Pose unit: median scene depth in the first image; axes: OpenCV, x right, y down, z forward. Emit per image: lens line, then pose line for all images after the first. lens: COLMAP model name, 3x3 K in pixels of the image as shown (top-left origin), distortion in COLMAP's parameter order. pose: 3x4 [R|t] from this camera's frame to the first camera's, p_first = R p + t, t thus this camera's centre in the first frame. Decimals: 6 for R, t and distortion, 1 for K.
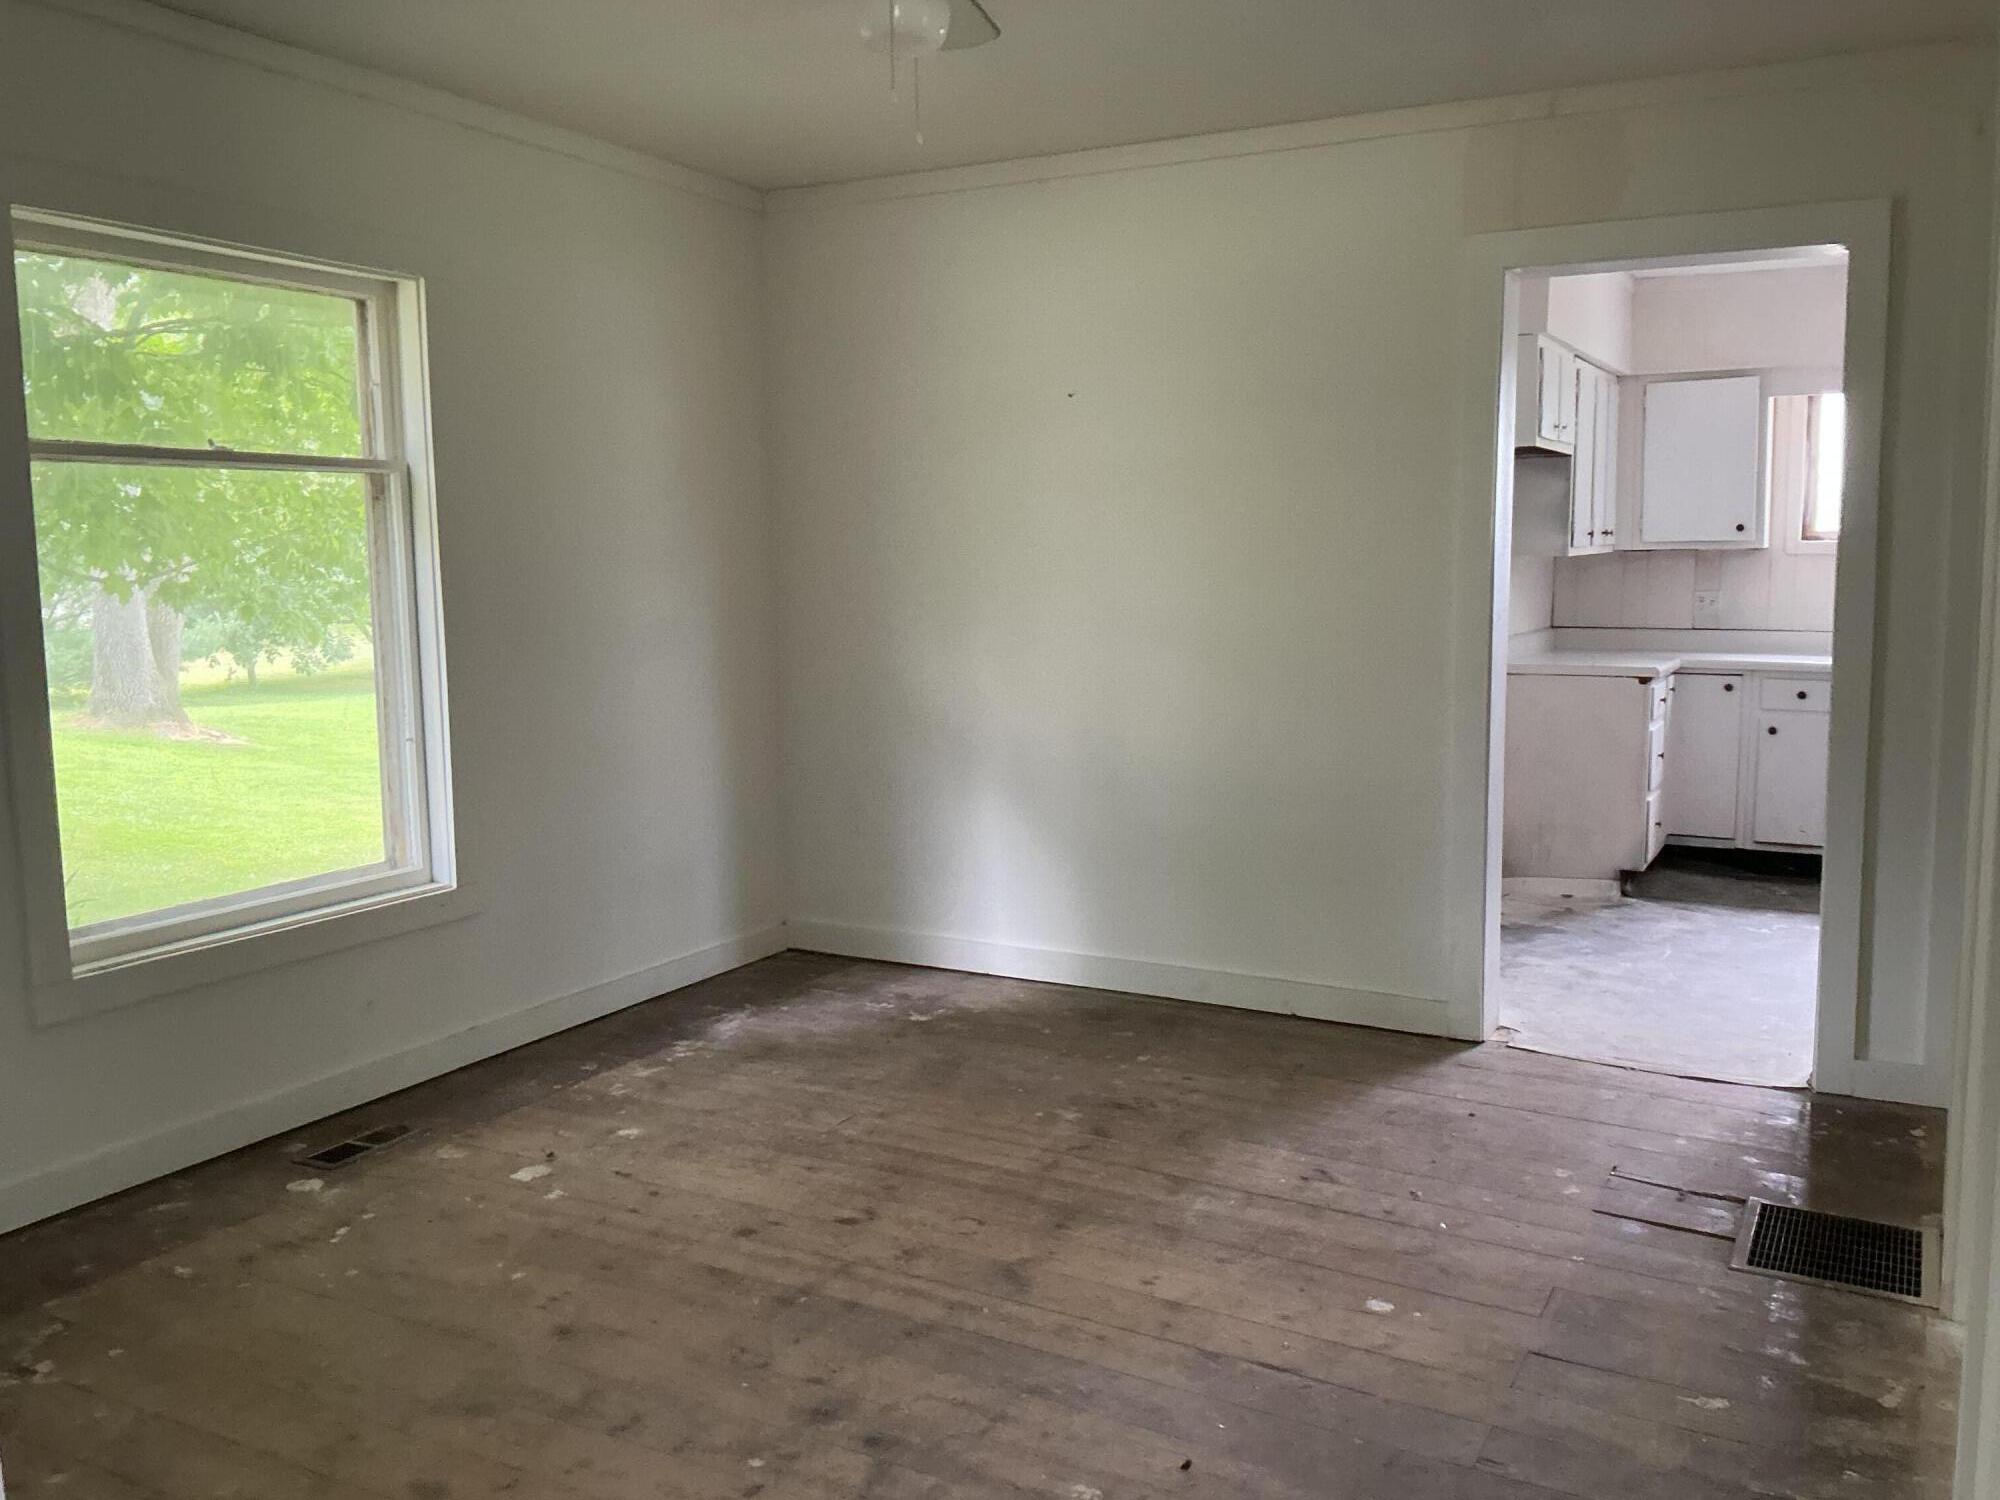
lens RADIAL K [[1673.3, 0, 996.0], [0, 1673.3, 741.4], [0, 0, 1]] dist [0.045159, -0.088374]
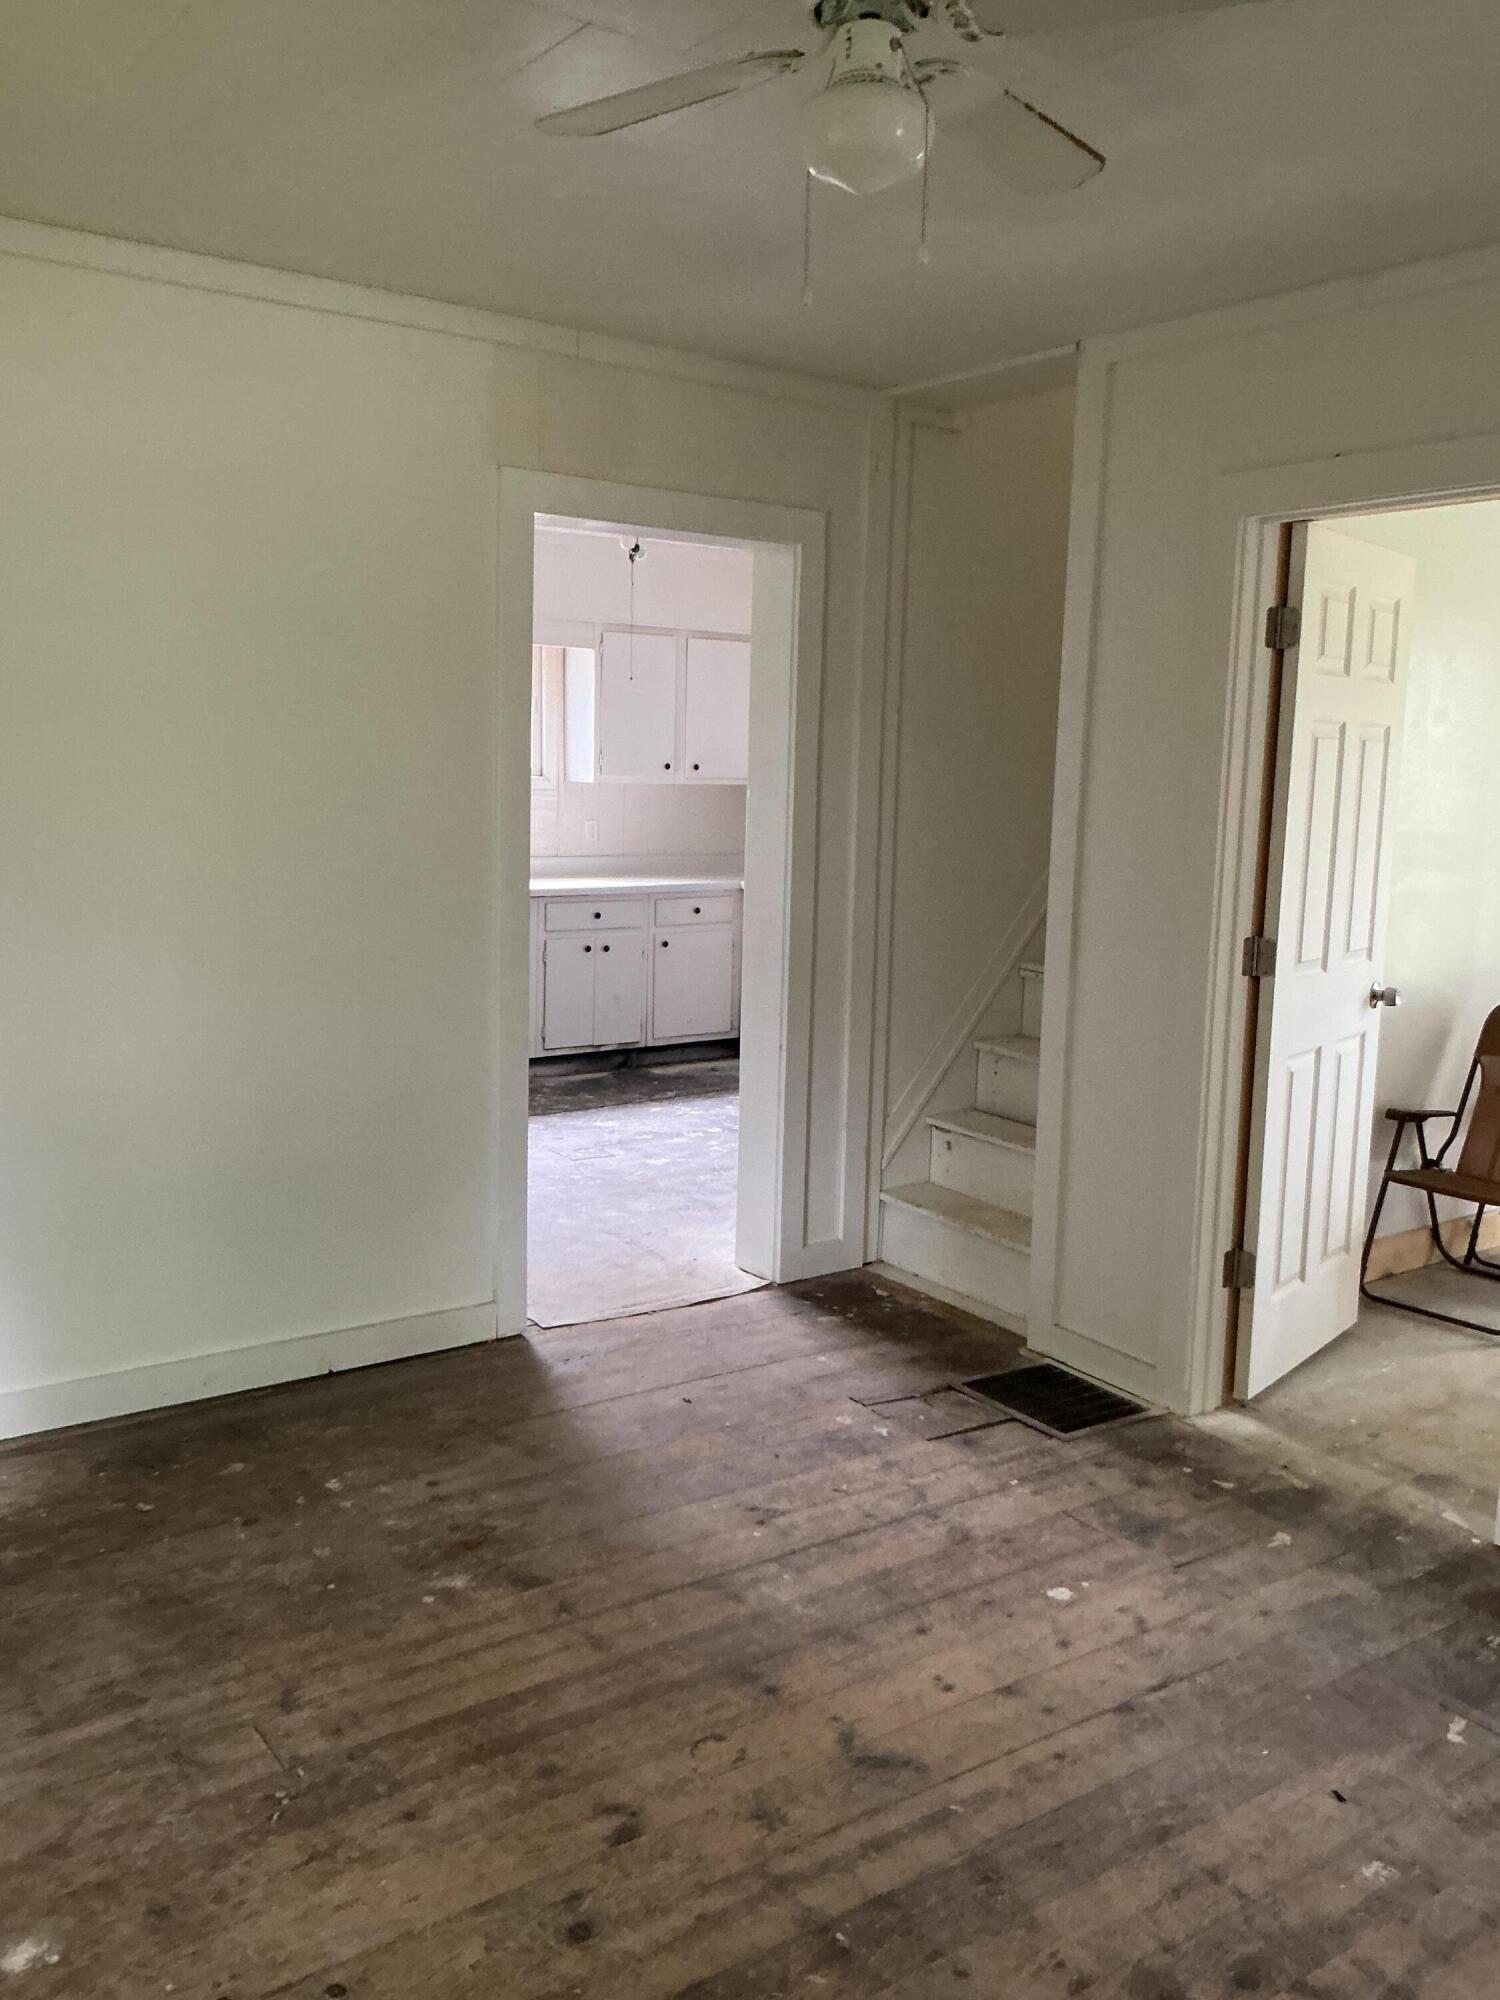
lens RADIAL K [[1673.3, 0, 760.0], [0, 1673.3, 994.7], [0, 0, 1]] dist [0.045159, -0.088374]
pose [[0.427693, -0.119005, 0.896056, -0.611198], [0.071282, 0.992649, 0.097810, -0.118830], [-0.901109, 0.022040, 0.433032, 0.597315]]
